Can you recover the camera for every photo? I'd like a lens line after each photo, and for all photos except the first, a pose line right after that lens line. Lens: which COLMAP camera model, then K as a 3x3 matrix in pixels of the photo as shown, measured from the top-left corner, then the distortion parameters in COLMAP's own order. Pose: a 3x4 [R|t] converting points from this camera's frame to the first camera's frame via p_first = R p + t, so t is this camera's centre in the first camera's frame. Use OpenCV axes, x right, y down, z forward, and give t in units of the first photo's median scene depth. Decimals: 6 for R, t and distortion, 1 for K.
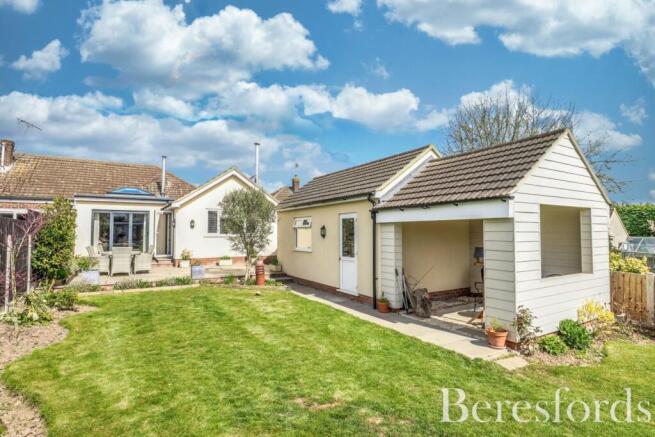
lens RADIAL K [[333.9, 0, 327.5], [0, 333.9, 218.5], [0, 0, 1]] dist [-0.019037, -0.000815]
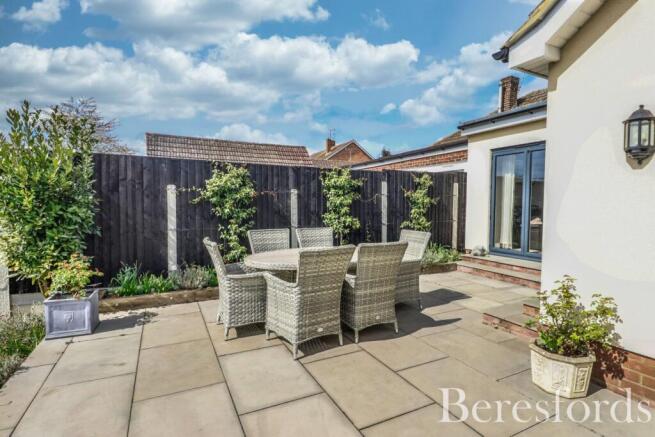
lens RADIAL K [[333.9, 0, 327.5], [0, 333.9, 218.5], [0, 0, 1]] dist [-0.019037, -0.000815]
pose [[-0.070565, 0.040912, -0.996668, -0.237798], [0.040932, 0.998436, 0.038086, 0.041775], [0.996667, -0.038108, -0.072129, 0.820456]]
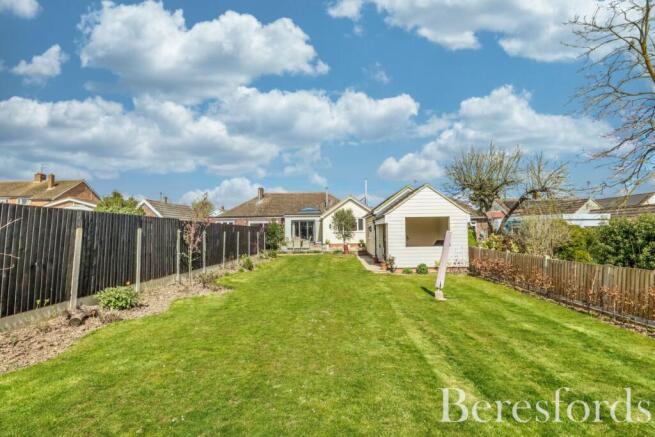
lens RADIAL K [[312.5, 0, 327.5], [0, 312.5, 218.5], [0, 0, 1]] dist [-0.015344, -0.000079]
pose [[0.831585, -0.038162, -0.554085, 0.589927], [0.042806, 0.999073, -0.004566, -0.019676], [0.553746, -0.019921, 0.832447, -0.532831]]
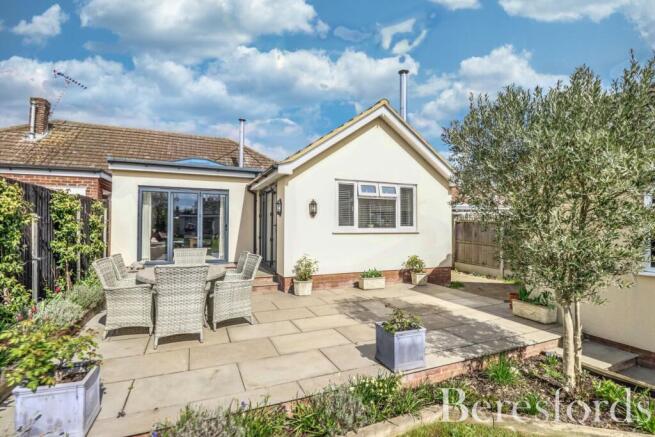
lens RADIAL K [[312.5, 0, 327.5], [0, 312.5, 218.5], [0, 0, 1]] dist [-0.015344, -0.000079]
pose [[0.989826, -0.002374, -0.142263, -0.307003], [0.005101, 0.999810, 0.018803, 0.022650], [0.142191, -0.019337, 0.989650, 0.509722]]
